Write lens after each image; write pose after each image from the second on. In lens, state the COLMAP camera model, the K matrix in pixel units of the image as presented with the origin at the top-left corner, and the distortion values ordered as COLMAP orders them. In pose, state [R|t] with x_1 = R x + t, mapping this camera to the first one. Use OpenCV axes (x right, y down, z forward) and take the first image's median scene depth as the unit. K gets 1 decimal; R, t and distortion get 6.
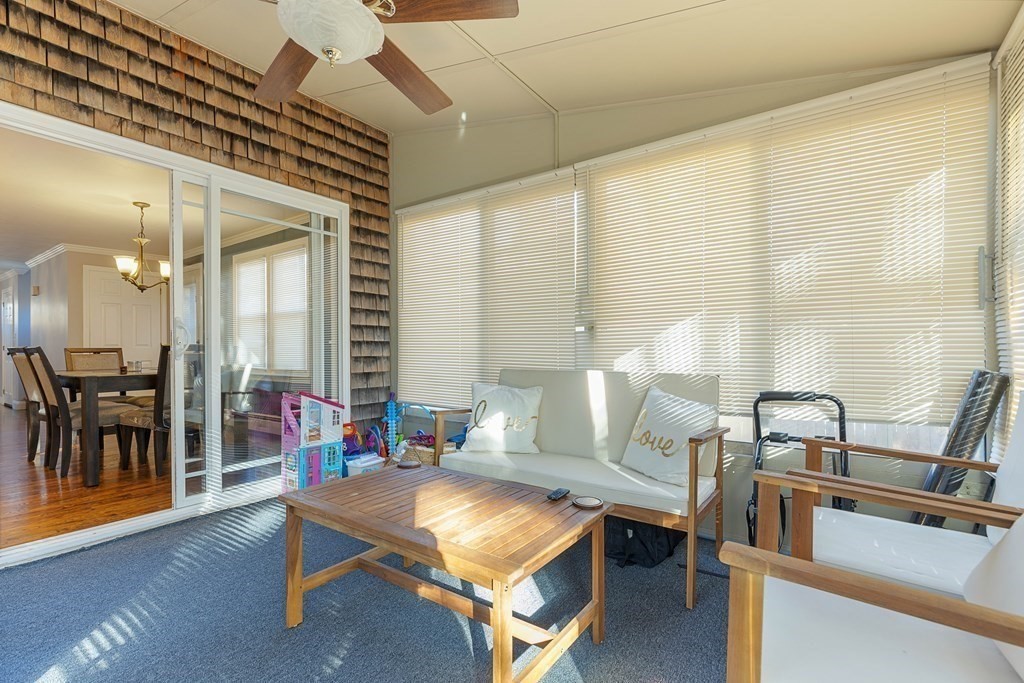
lens RADIAL K [[460.4, 0, 516.3], [0, 460.4, 349.7], [0, 0, 1]] dist [0.000414, -0.000088]
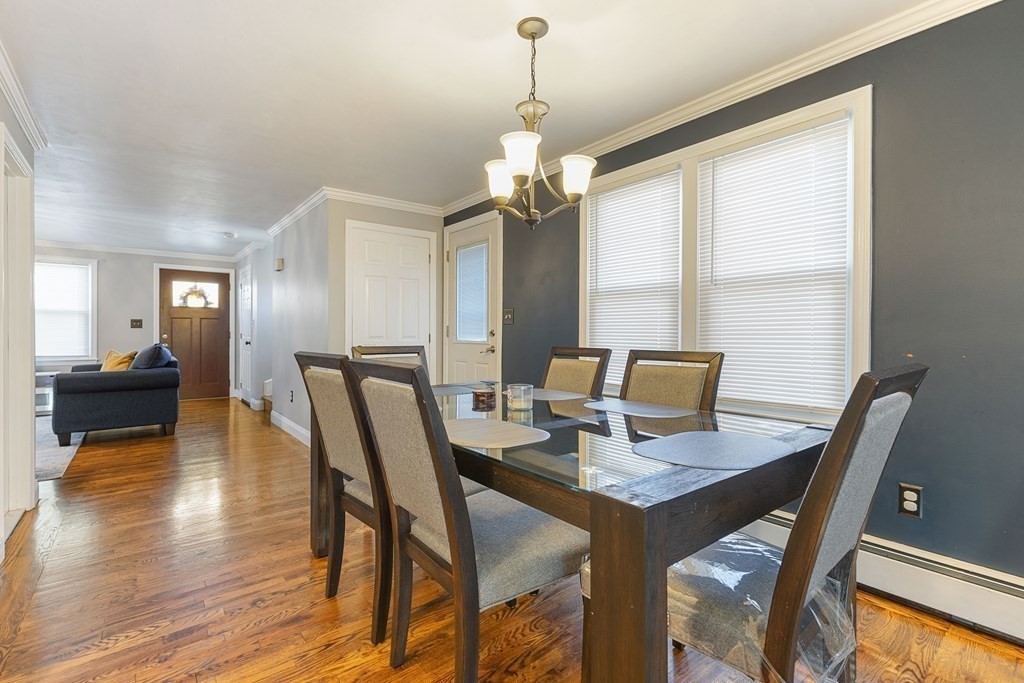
lens RADIAL K [[462.6, 0, 512.0], [0, 462.6, 341.5], [0, 0, 1]] dist [-0.000113, -0.000014]
pose [[0.959474, 0.017422, -0.281258, -0.702450], [-0.014500, 0.999817, 0.012469, -0.021622], [0.281423, -0.007885, 0.959551, 0.567281]]
